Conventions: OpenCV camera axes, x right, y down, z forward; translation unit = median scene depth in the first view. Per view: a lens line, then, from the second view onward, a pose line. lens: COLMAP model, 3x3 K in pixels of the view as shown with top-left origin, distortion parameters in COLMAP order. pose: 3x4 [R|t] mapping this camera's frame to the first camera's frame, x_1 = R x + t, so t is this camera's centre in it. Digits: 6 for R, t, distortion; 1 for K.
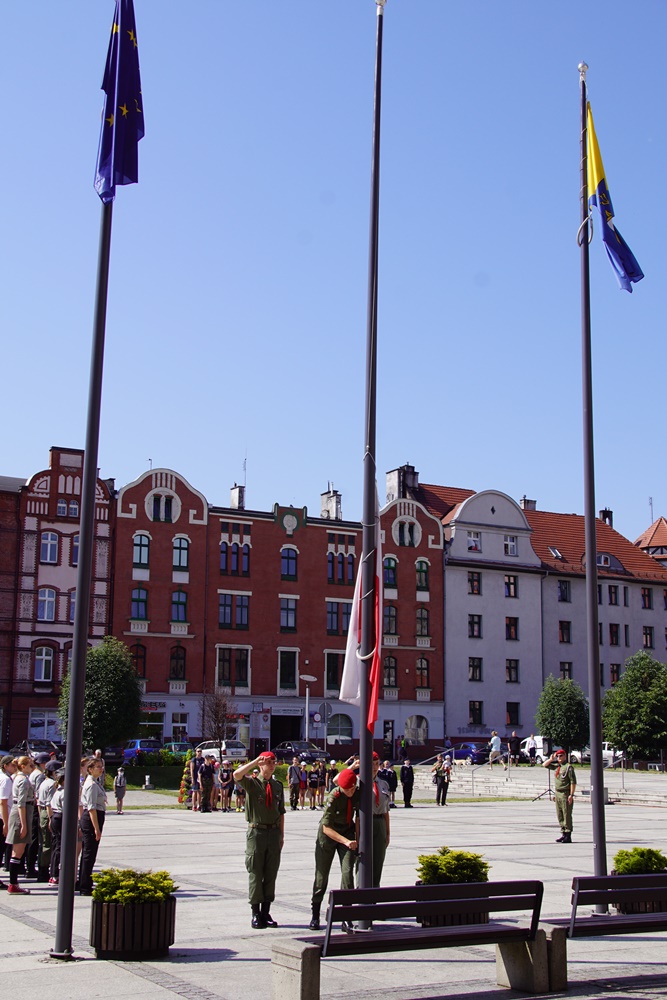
lens RADIAL K [[1221.3, 0, 332.2], [0, 1221.3, 498.4], [0, 0, 1]] dist [-0.014493, 0.000000]
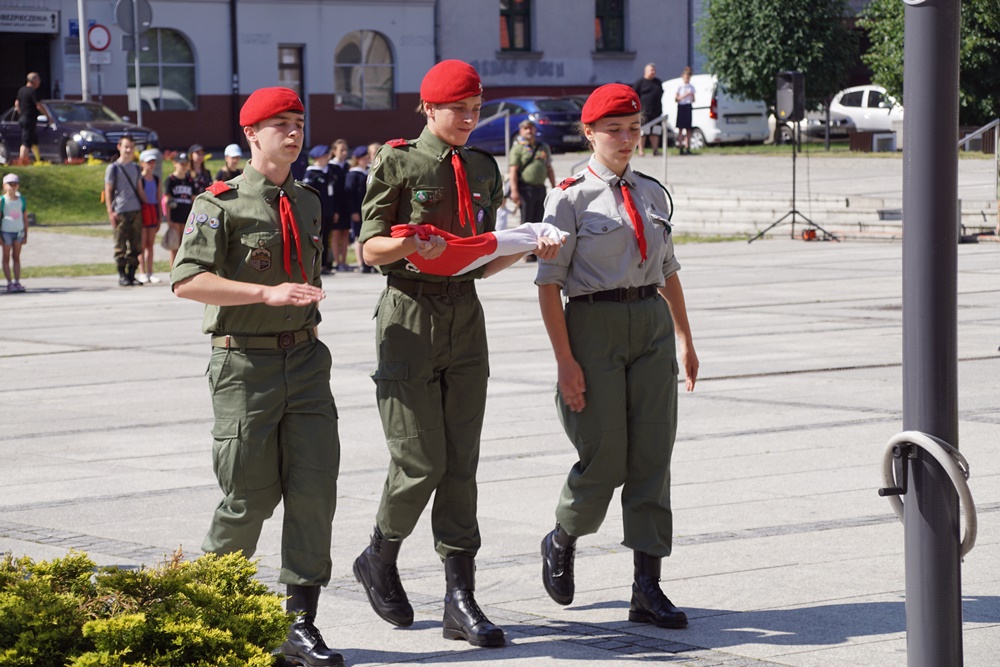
lens RADIAL K [[3004.7, 0, 496.0], [0, 3004.7, 331.3], [0, 0, 1]] dist [0.881961, 0.000000]
pose [[0.989047, -0.034390, 0.143541, -0.046336], [-0.005003, 0.964110, 0.265457, 0.028387], [-0.147518, -0.263268, 0.953377, 0.118080]]
